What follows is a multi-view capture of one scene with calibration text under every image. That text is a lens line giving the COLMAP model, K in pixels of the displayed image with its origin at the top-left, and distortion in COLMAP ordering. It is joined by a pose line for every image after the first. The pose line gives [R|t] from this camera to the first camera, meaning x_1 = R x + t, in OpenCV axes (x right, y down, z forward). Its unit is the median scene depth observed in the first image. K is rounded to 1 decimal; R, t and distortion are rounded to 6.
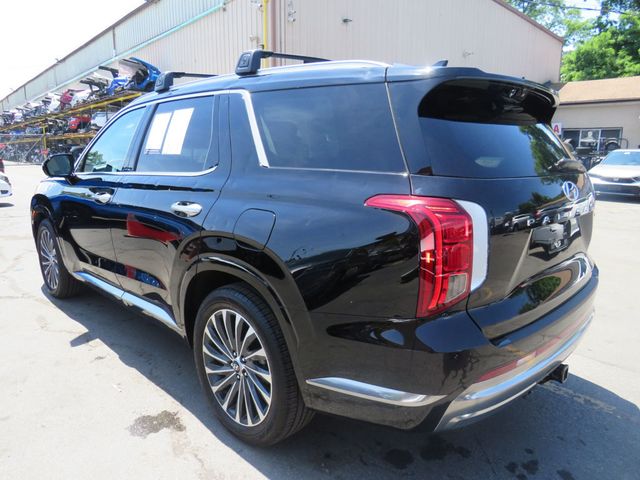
lens RADIAL K [[475.6, 0, 320.8], [0, 475.6, 240.8], [0, 0, 1]] dist [-0.027830, 0.017558]
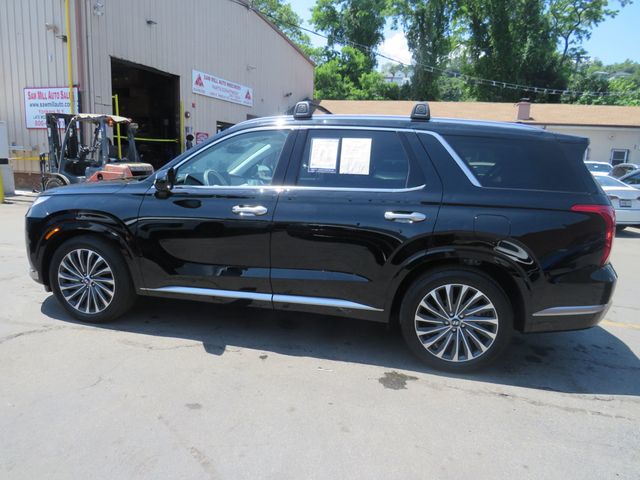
lens RADIAL K [[475.6, 0, 318.0], [0, 475.6, 239.8], [0, 0, 1]] dist [-0.027830, 0.017558]
pose [[0.837841, -0.073418, 0.540955, -0.234404], [0.075386, 0.996982, 0.018551, -0.008551], [-0.540684, 0.025238, 0.840847, -0.000742]]
